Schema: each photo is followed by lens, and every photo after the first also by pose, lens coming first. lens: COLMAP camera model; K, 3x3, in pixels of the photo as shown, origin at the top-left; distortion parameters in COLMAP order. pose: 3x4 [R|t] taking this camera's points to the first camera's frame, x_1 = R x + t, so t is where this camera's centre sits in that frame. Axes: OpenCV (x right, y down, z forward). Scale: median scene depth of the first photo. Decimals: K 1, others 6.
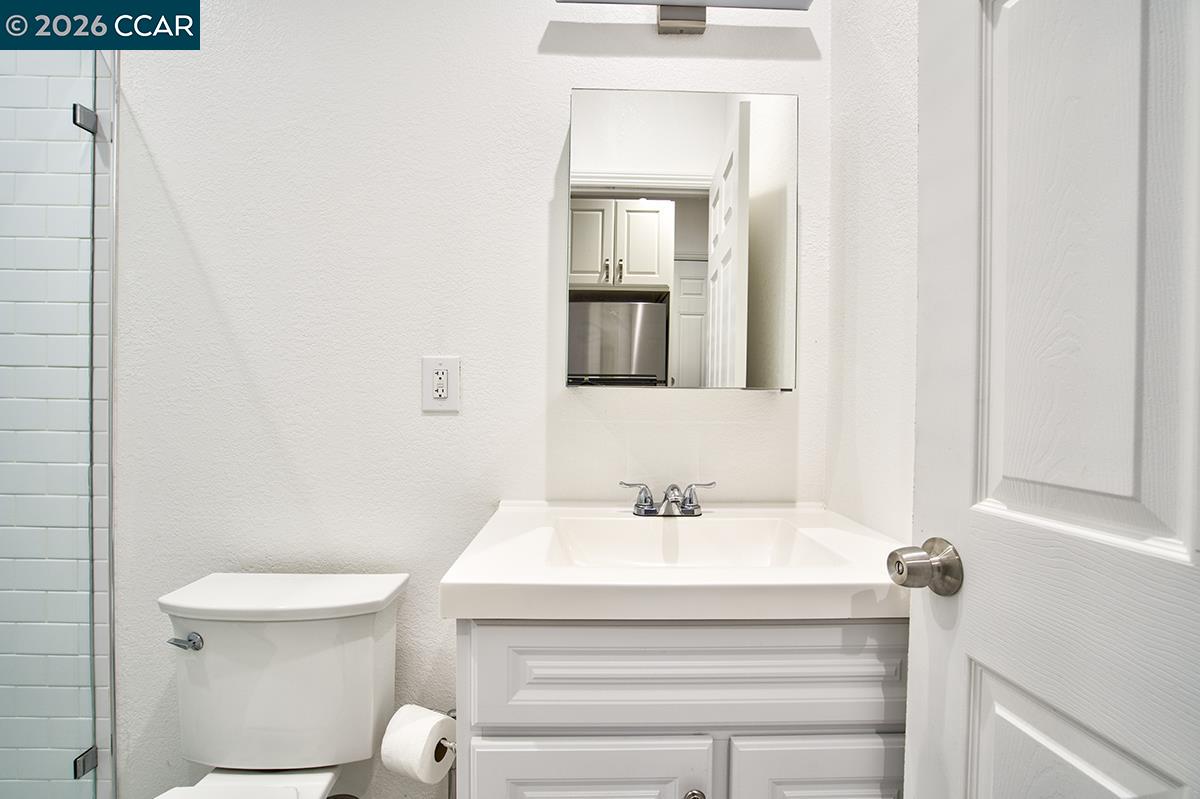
lens RADIAL K [[548.1, 0, 596.1], [0, 548.1, 403.2], [0, 0, 1]] dist [-0.056977, 0.019930]
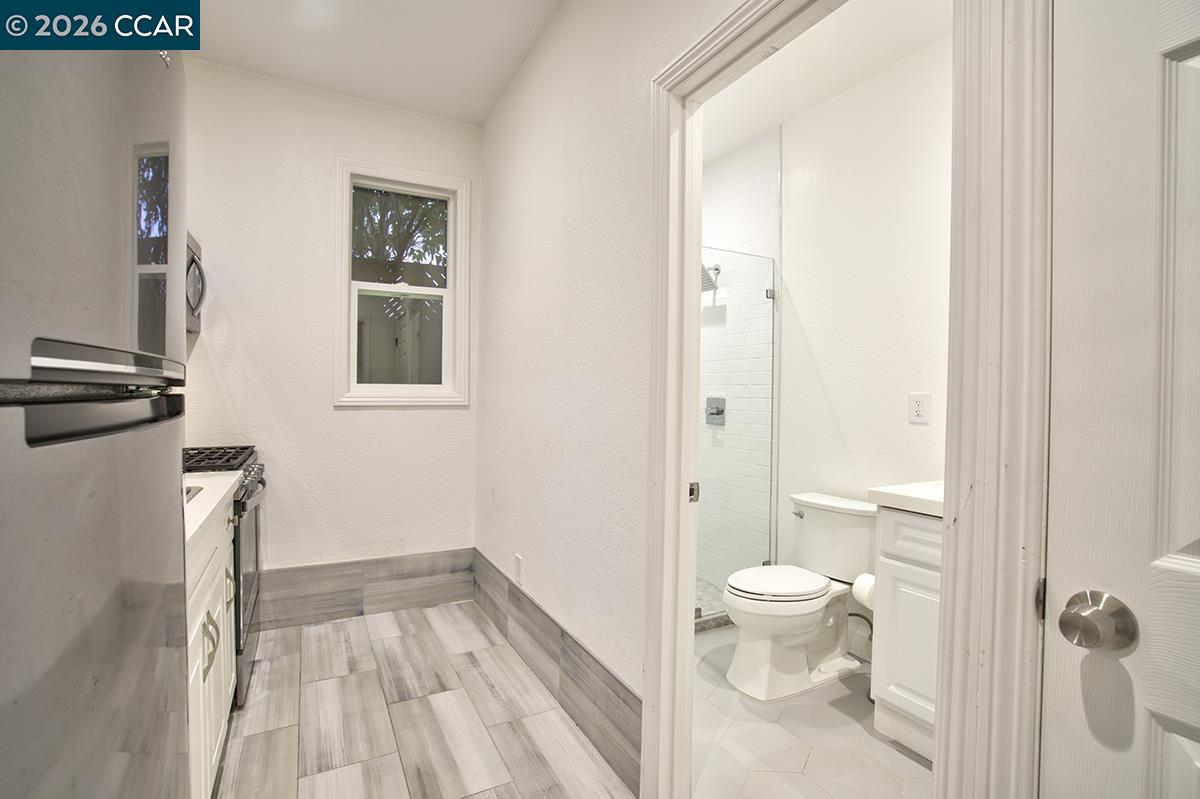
lens RADIAL K [[548.1, 0, 596.4], [0, 548.1, 401.6], [0, 0, 1]] dist [-0.056977, 0.019930]
pose [[0.456352, 0.005665, -0.889781, 0.848687], [-0.012005, 0.999928, 0.000209, -0.045096], [0.889718, 0.010587, 0.456387, -0.805497]]
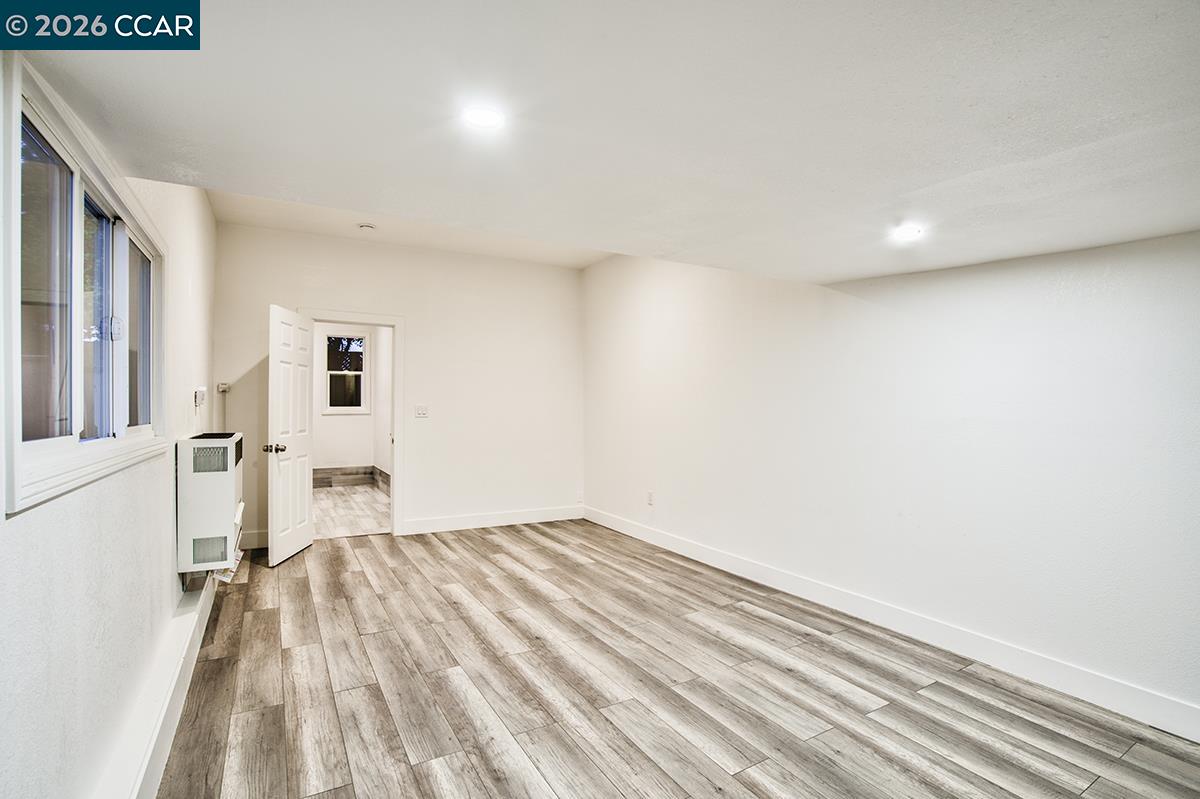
lens RADIAL K [[548.1, 0, 598.2], [0, 548.1, 396.1], [0, 0, 1]] dist [-0.056977, 0.019930]
pose [[0.502587, -0.030442, -0.863991, 5.553565], [0.005881, 0.999477, -0.031794, -0.010182], [0.864507, 0.010898, 0.502503, -1.136734]]
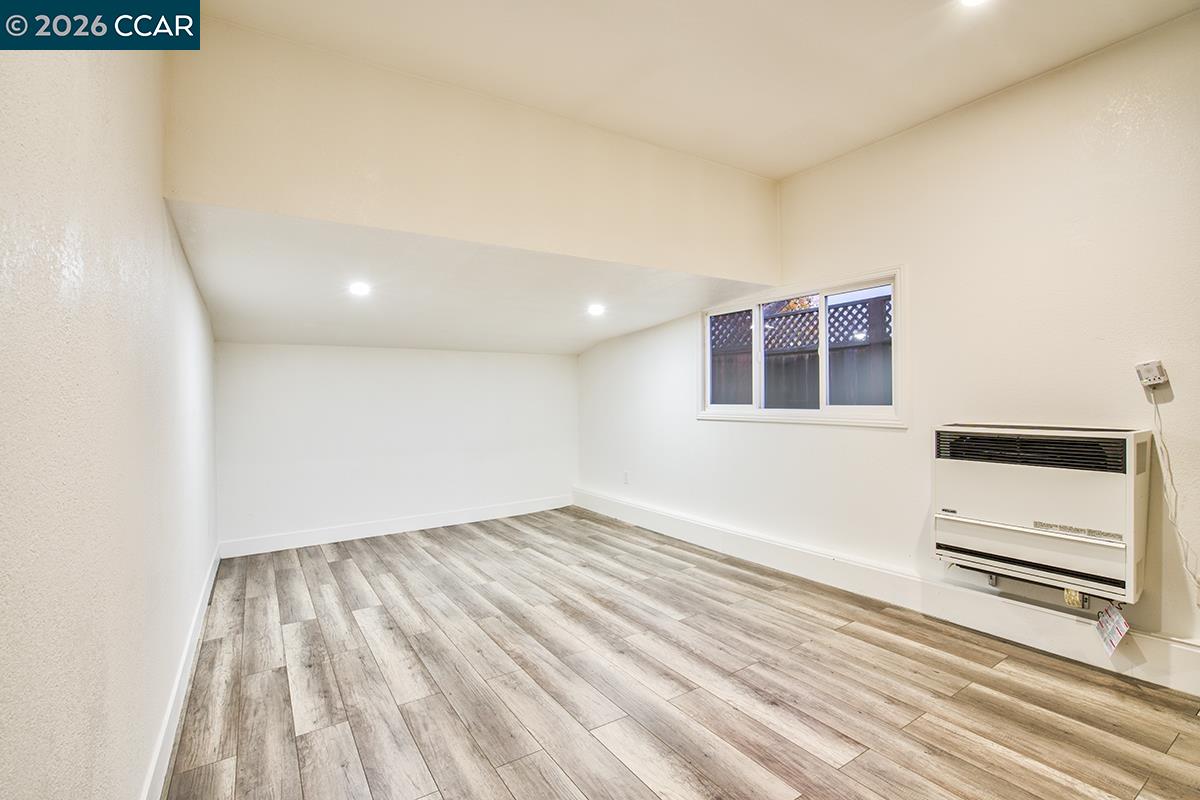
lens RADIAL K [[548.1, 0, 594.4], [0, 548.1, 406.9], [0, 0, 1]] dist [-0.056977, 0.019930]
pose [[-0.520774, -0.021726, 0.853418, 1.725104], [0.007002, 0.999534, 0.029718, -0.059860], [-0.853666, 0.021451, -0.520379, 0.949140]]
